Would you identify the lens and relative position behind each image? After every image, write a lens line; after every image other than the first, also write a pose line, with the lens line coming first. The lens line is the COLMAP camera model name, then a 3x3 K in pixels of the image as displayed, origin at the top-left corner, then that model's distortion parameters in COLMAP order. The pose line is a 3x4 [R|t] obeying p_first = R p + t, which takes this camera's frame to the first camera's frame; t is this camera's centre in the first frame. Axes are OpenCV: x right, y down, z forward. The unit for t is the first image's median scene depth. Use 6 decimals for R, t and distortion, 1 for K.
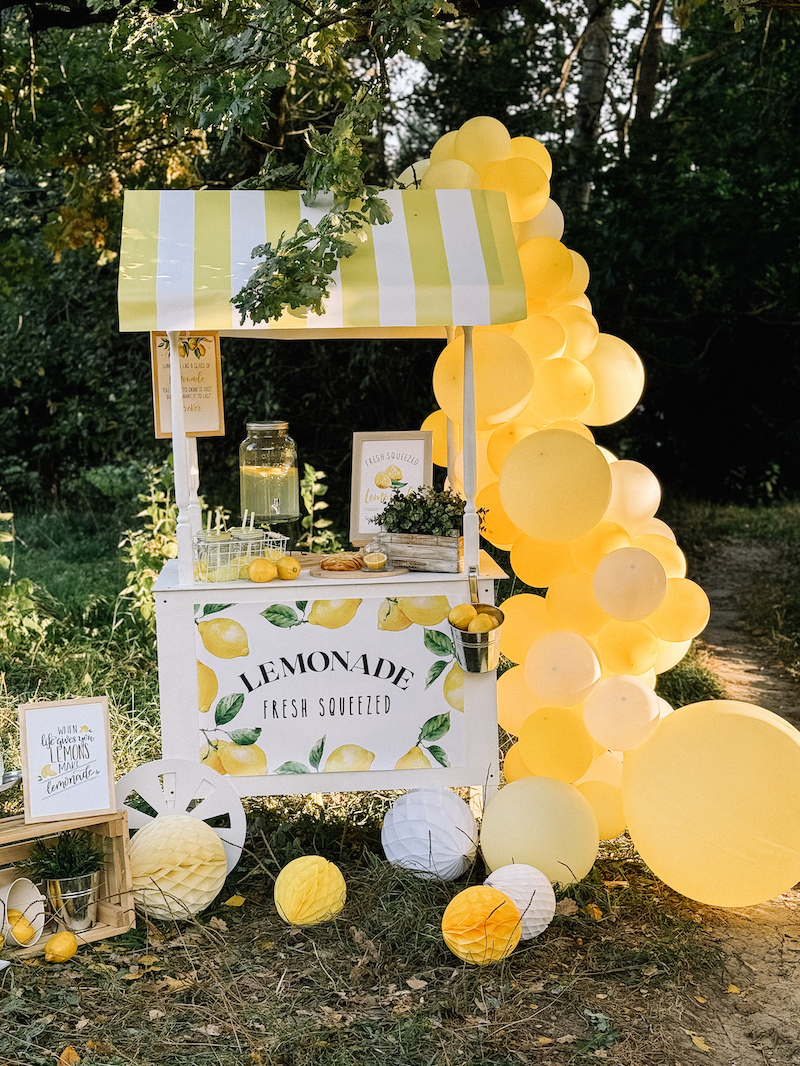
lens RADIAL K [[1560.4, 0, 448.4], [0, 1560.4, 558.6], [0, 0, 1]] dist [0.128713, 0.000000]
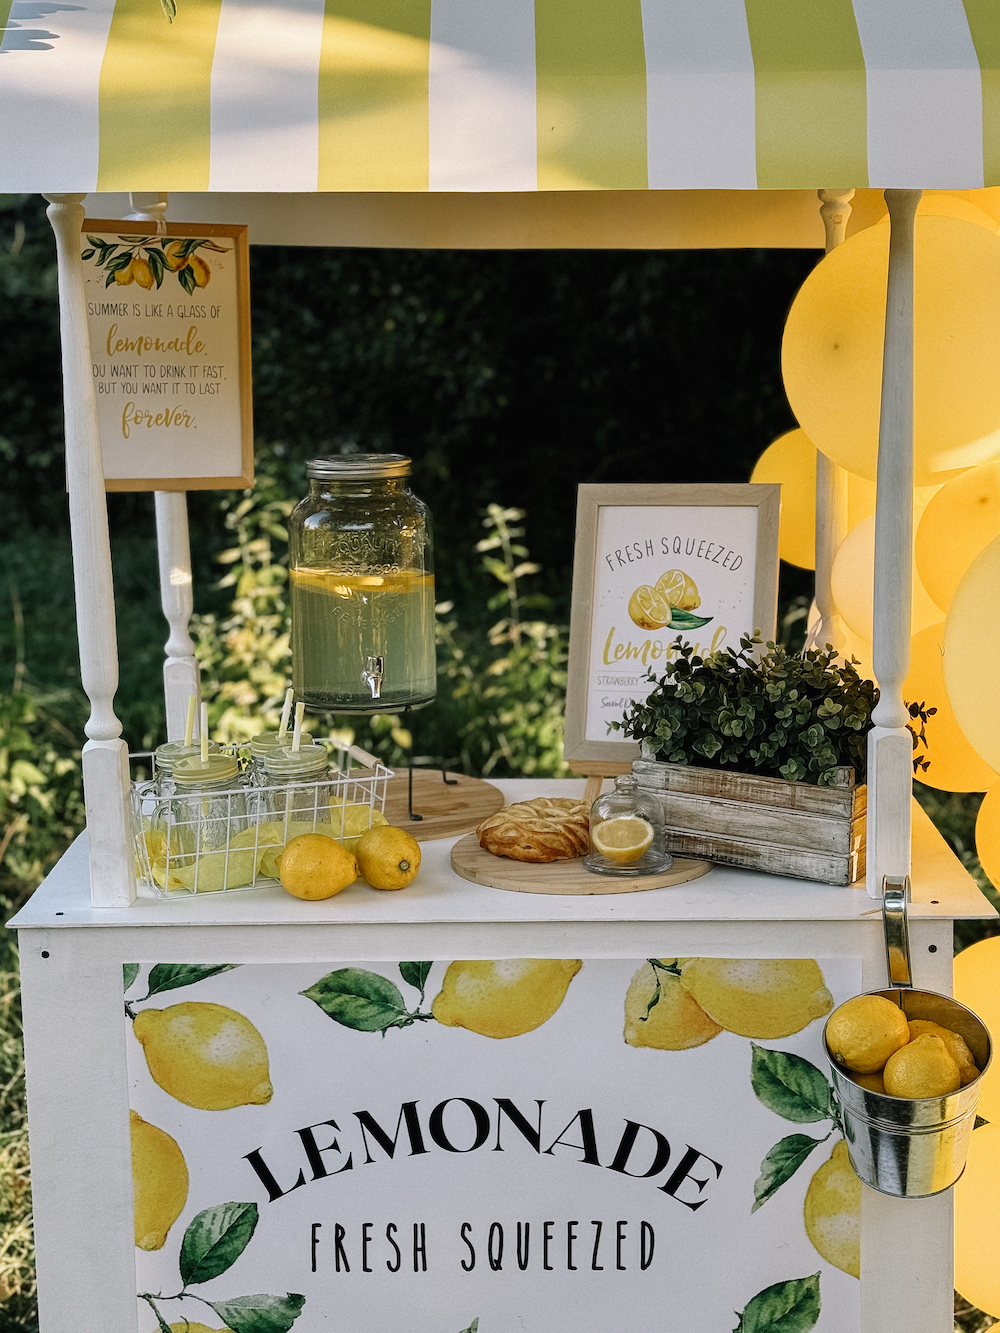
lens RADIAL K [[2090.9, 0, 502.5], [0, 2090.9, 656.8], [0, 0, 1]] dist [0.144200, 0.000000]
pose [[0.992740, 0.025166, -0.117615, -0.017842], [-0.020715, 0.999028, 0.038913, -0.062112], [0.118480, -0.036194, 0.992297, 0.510090]]
